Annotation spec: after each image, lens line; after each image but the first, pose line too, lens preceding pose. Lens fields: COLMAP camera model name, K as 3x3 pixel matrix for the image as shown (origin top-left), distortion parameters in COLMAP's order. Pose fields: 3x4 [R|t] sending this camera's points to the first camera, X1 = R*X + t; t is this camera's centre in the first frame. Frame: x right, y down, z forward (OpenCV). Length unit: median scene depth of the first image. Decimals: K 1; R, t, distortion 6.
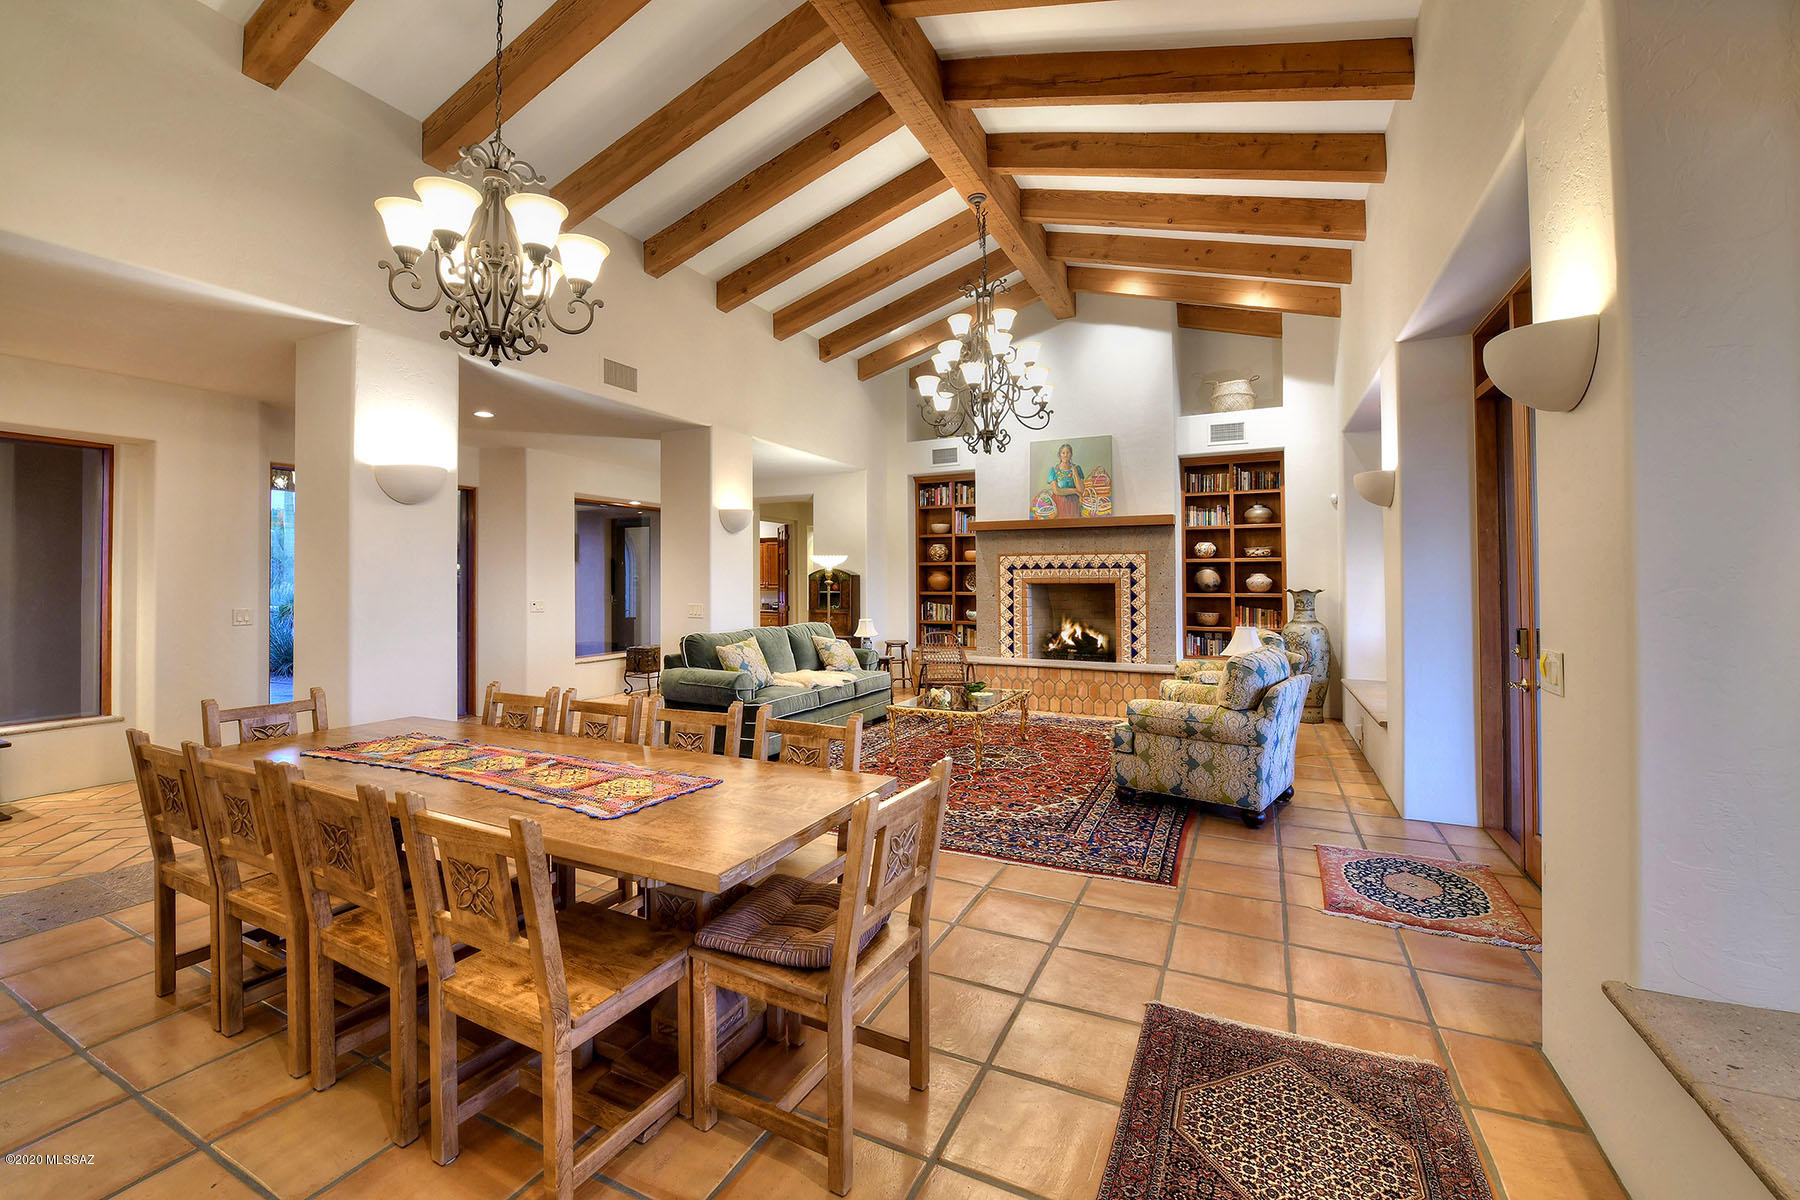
lens RADIAL K [[764.5, 0, 876.1], [0, 764.5, 497.0], [0, 0, 1]] dist [-0.012804, -0.000961]
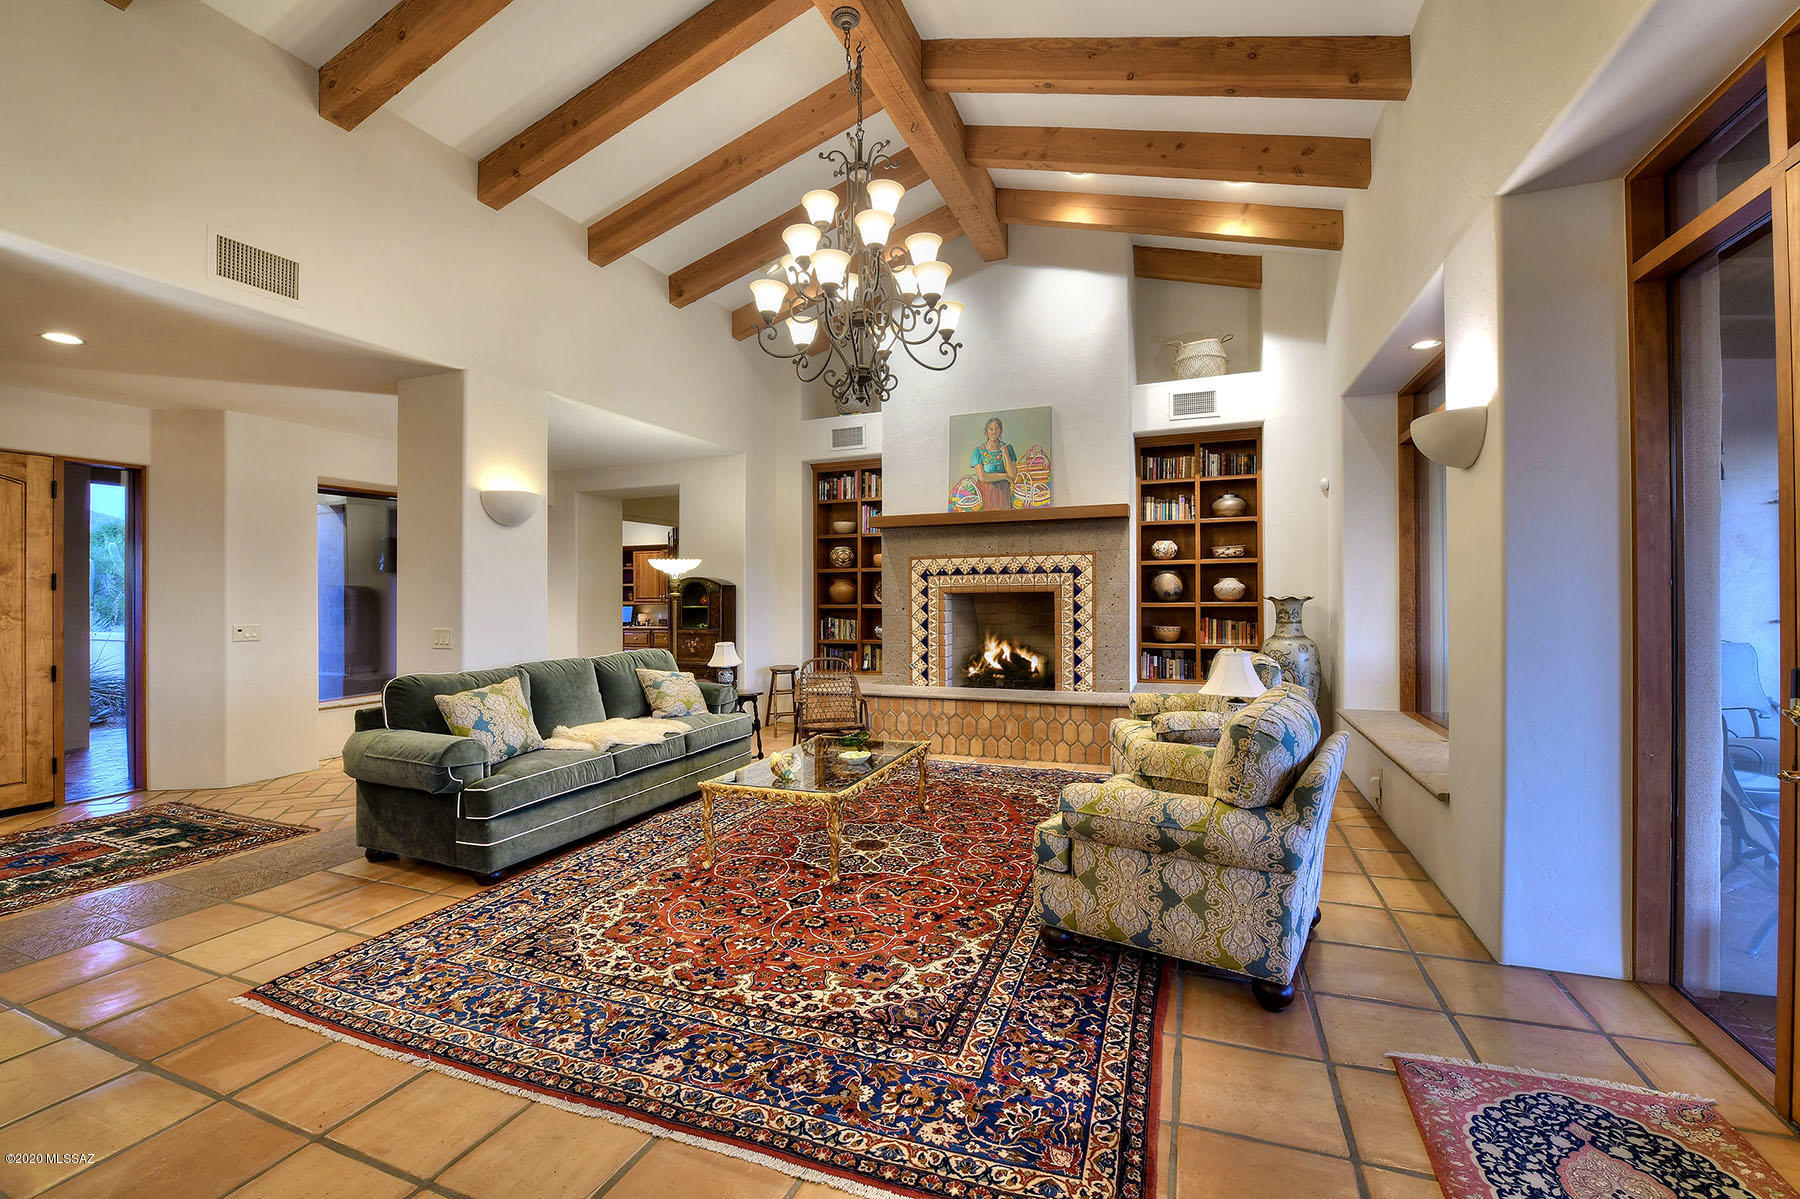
lens RADIAL K [[764.5, 0, 854.4], [0, 764.5, 549.6], [0, 0, 1]] dist [-0.012804, -0.000961]
pose [[0.999282, -0.010690, 0.036349, 0.083559], [0.008729, 0.998520, 0.053673, 0.027089], [-0.036869, -0.053317, 0.997897, 0.236738]]
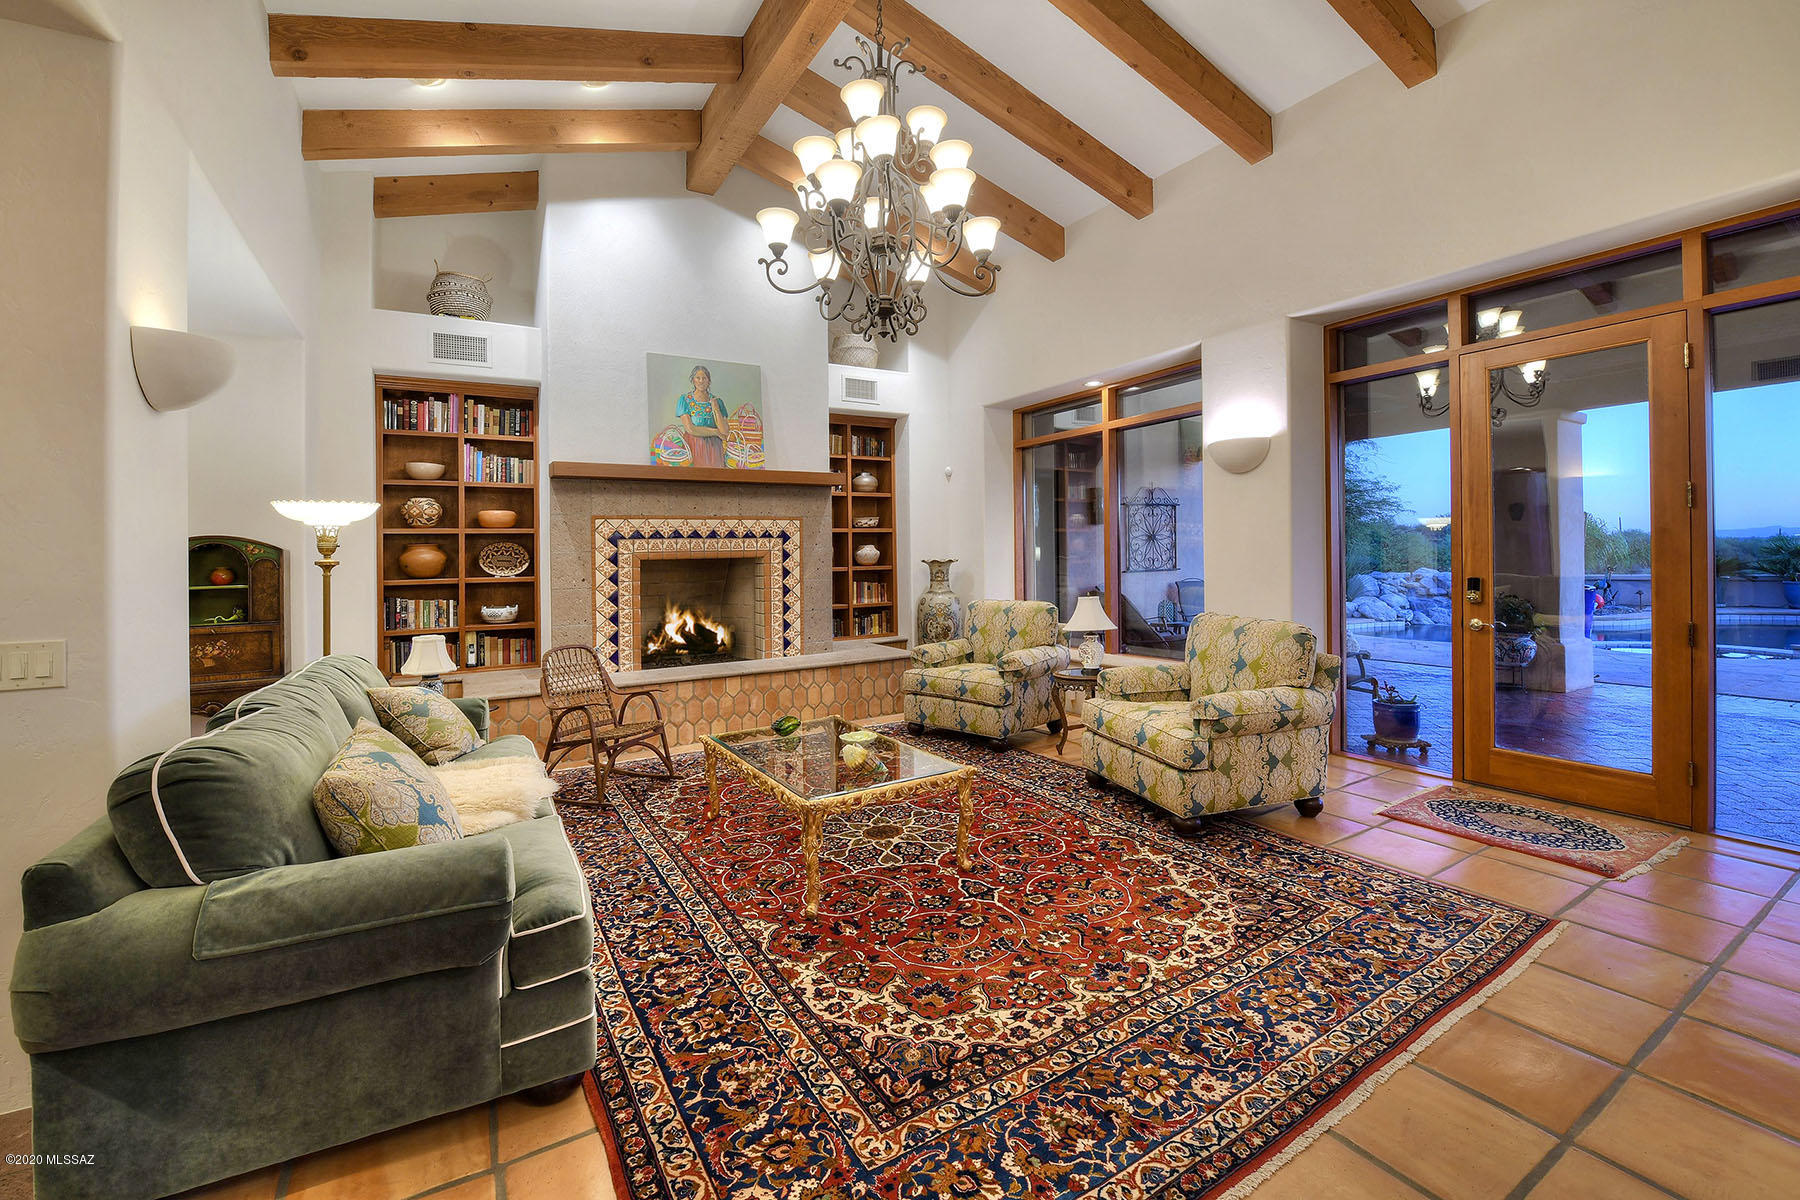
lens RADIAL K [[764.5, 0, 929.4], [0, 764.5, 533.0], [0, 0, 1]] dist [-0.012804, -0.000961]
pose [[0.548734, 0.009893, 0.835939, -0.248079], [-0.071064, 0.996863, 0.034852, 0.052718], [-0.832971, -0.078529, 0.547715, 0.463935]]
